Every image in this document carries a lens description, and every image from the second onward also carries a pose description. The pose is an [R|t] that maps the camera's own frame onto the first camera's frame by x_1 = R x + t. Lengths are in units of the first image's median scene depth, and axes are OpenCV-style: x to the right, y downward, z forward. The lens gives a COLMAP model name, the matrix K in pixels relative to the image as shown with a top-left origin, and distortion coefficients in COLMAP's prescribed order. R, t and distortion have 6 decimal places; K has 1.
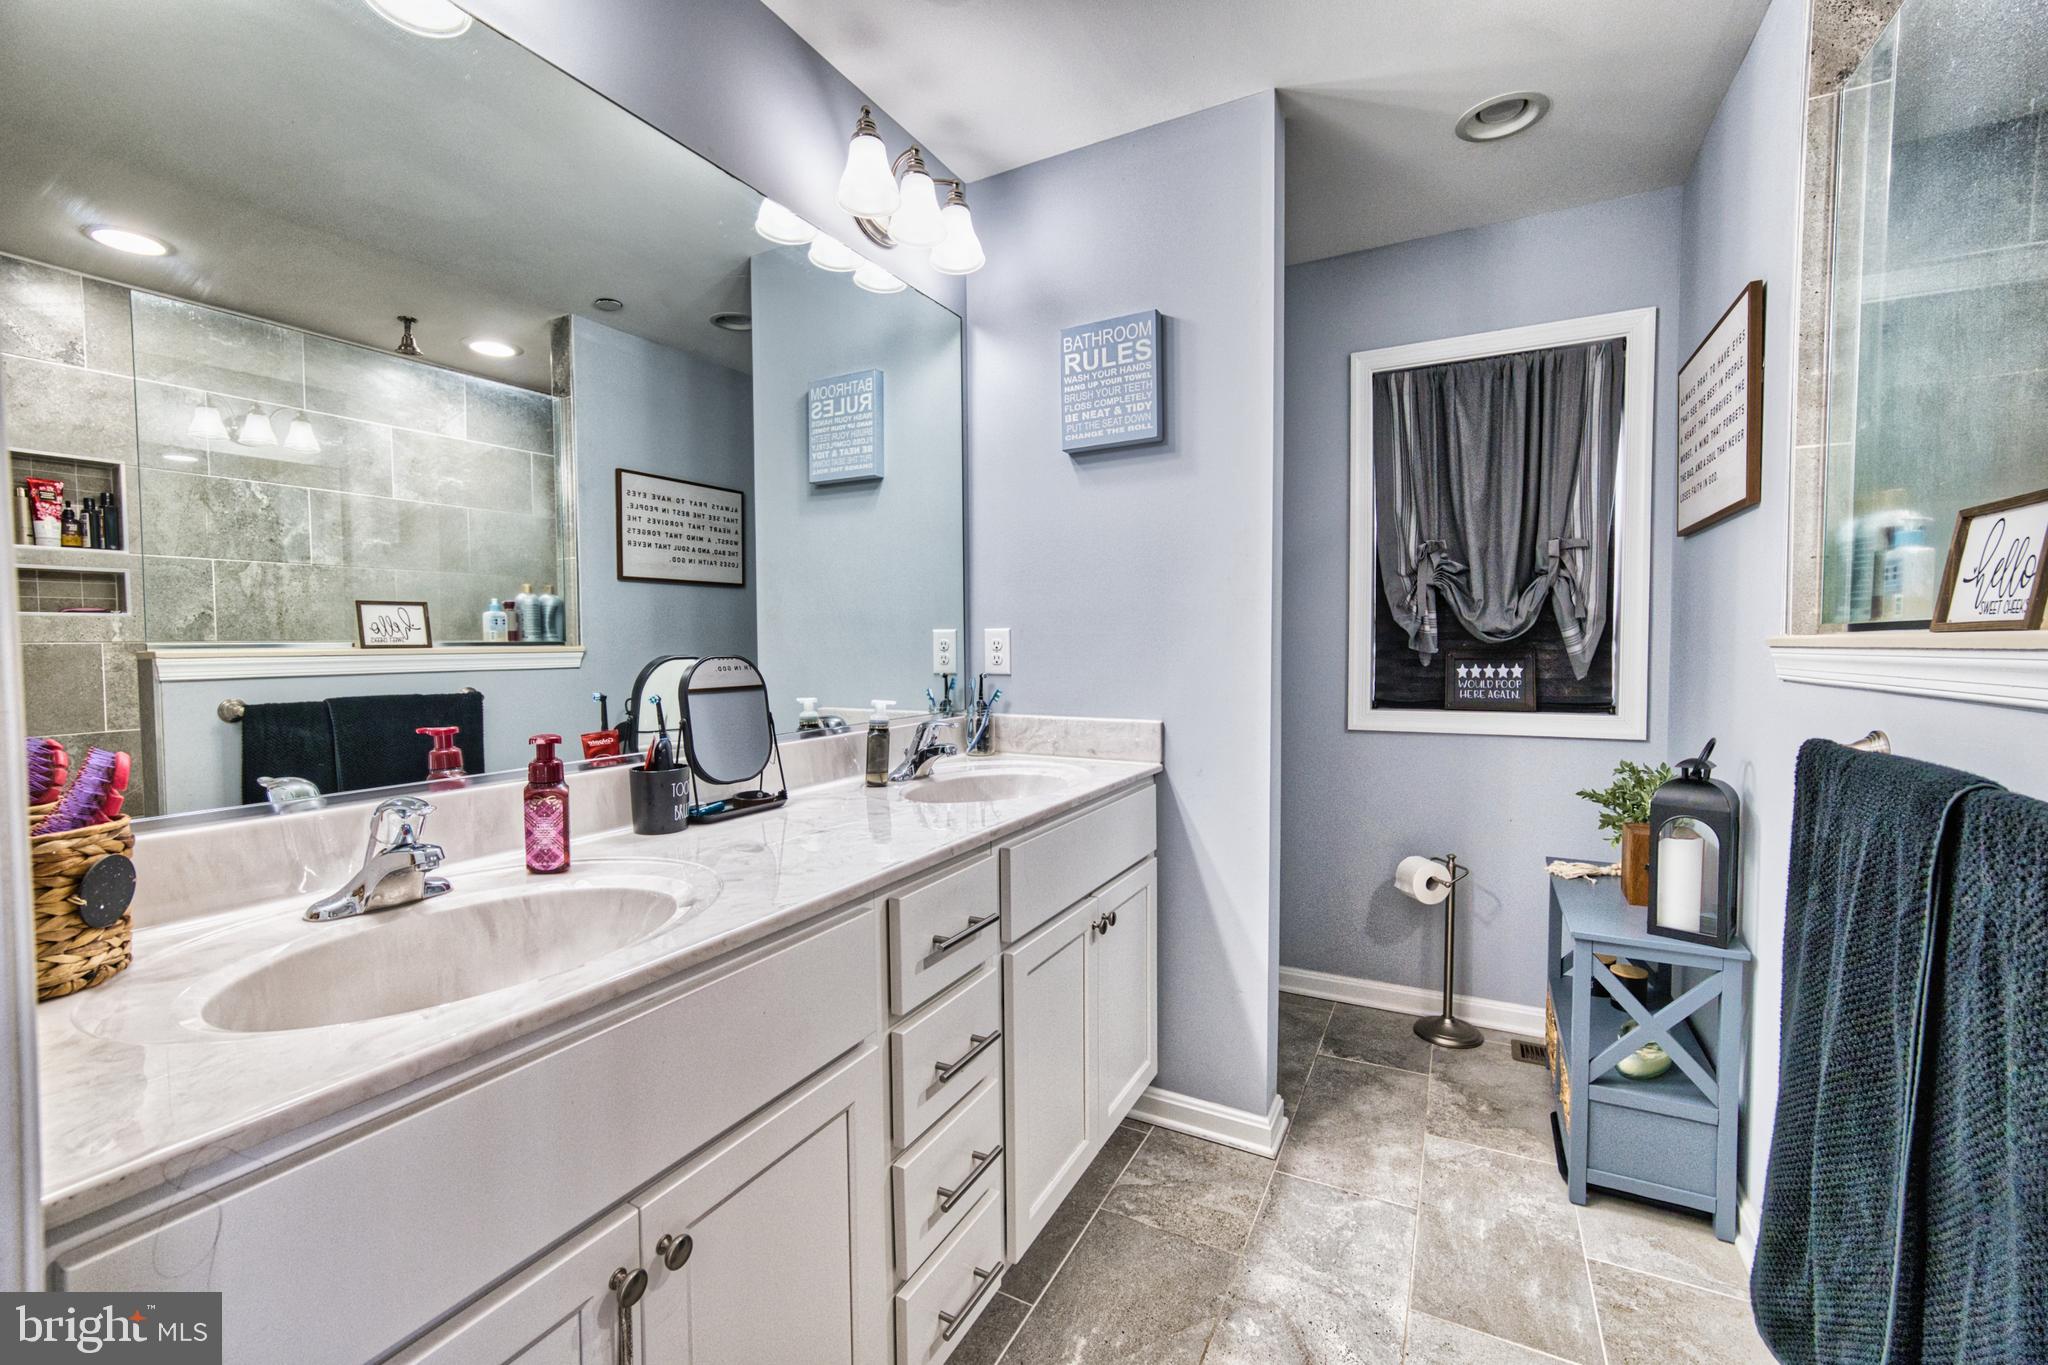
lens RADIAL K [[865.9, 0, 1021.7], [0, 865.9, 680.2], [0, 0, 1]] dist [-0.000543, 0.008151]
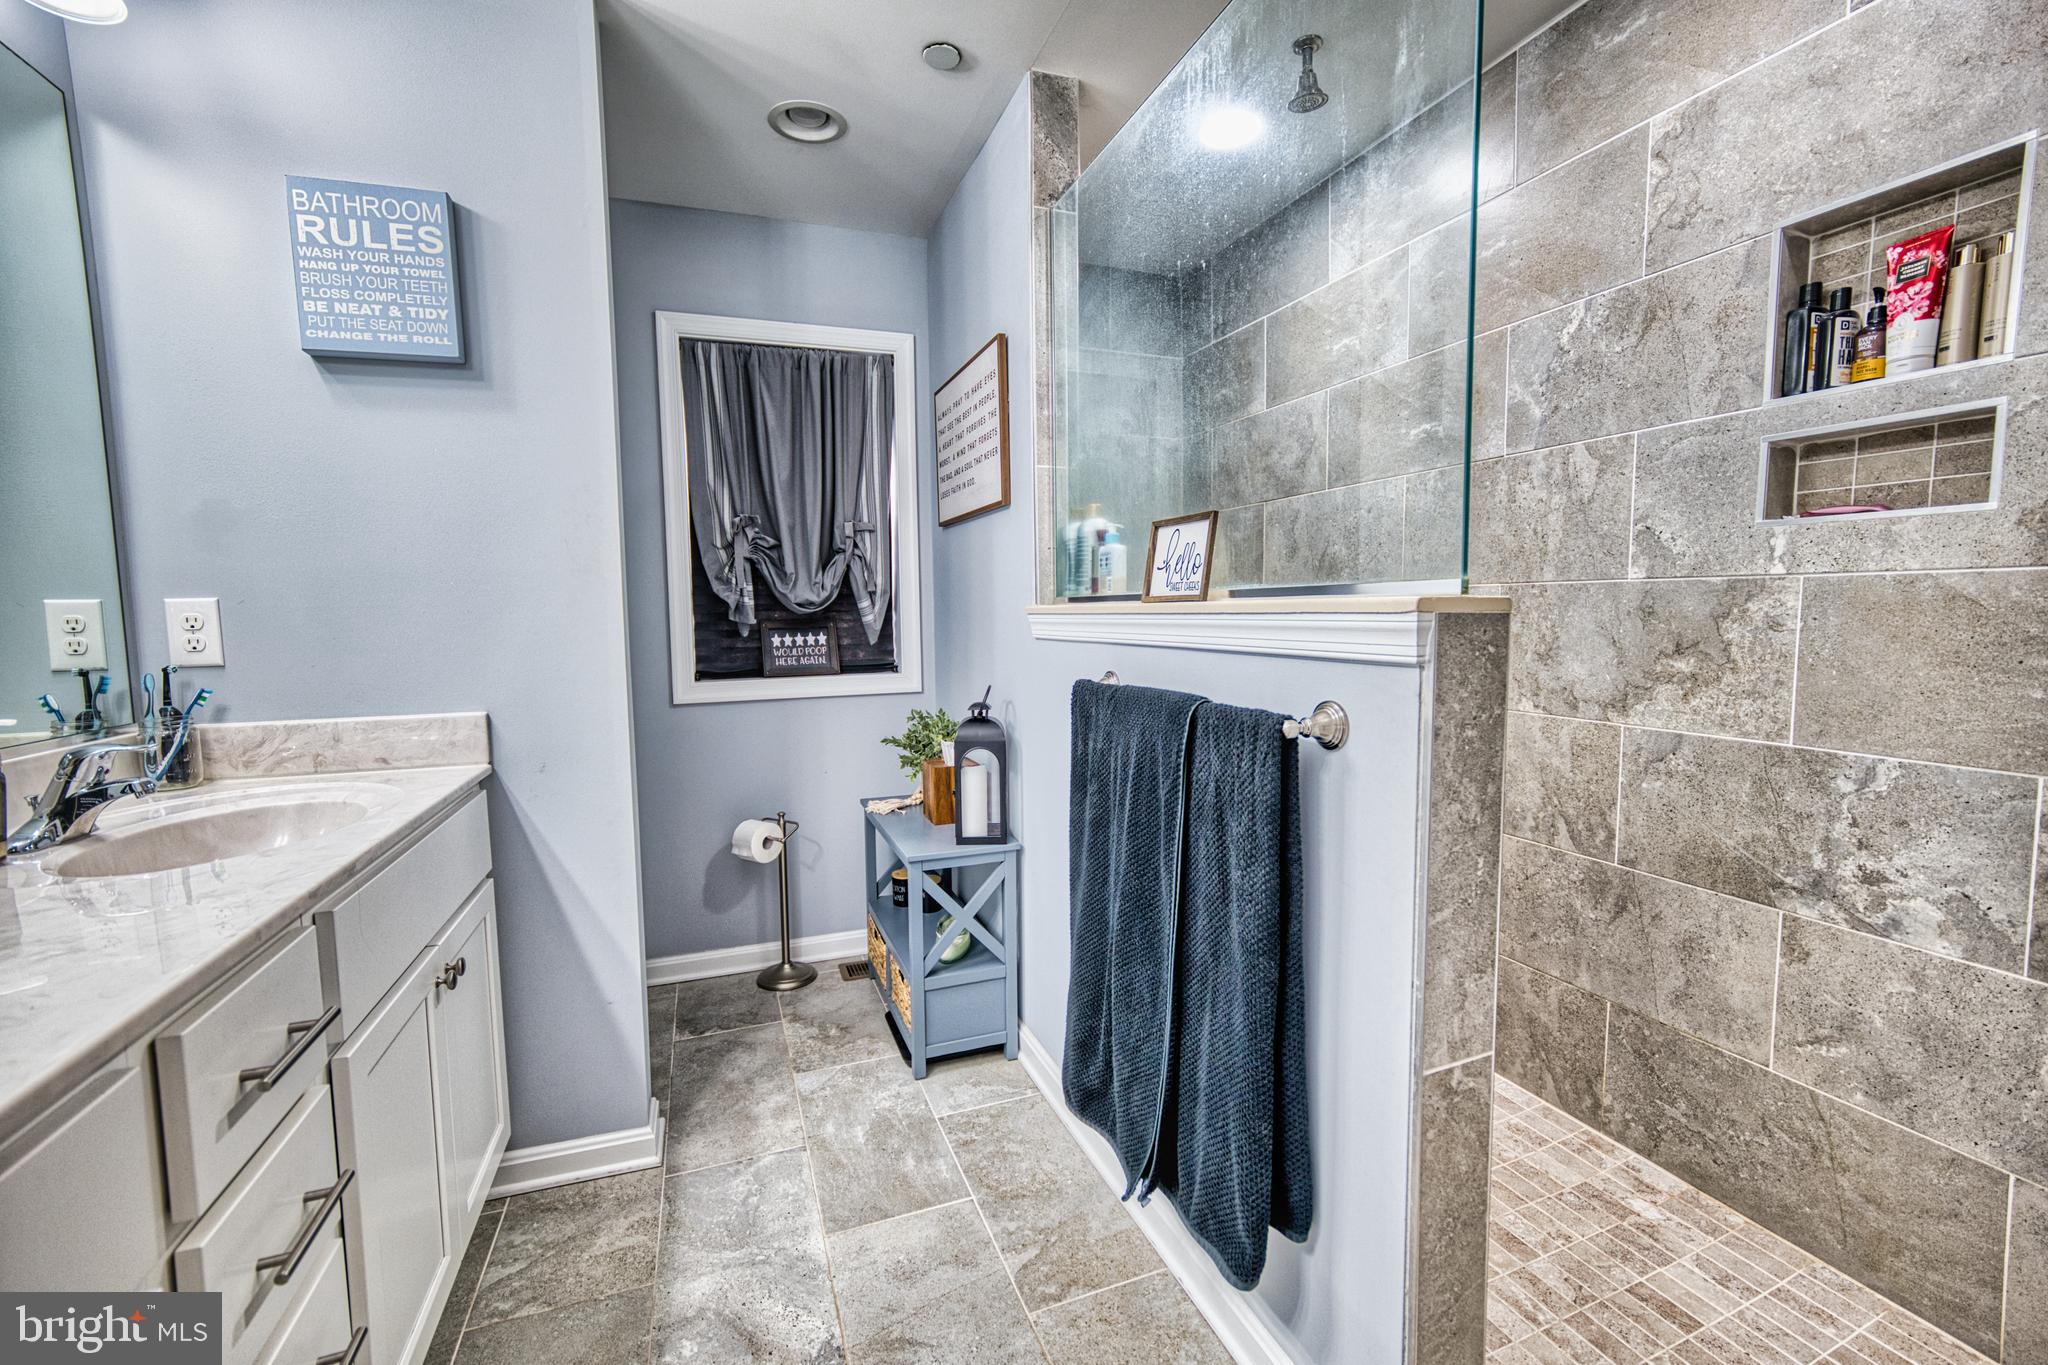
lens RADIAL K [[865.9, 0, 1021.7], [0, 865.9, 680.2], [0, 0, 1]] dist [-0.000543, 0.008151]
pose [[0.676158, -0.065749, 0.733817, -0.098219], [0.042598, 0.997833, 0.050154, -0.002797], [-0.735525, -0.002653, 0.677493, 0.075826]]
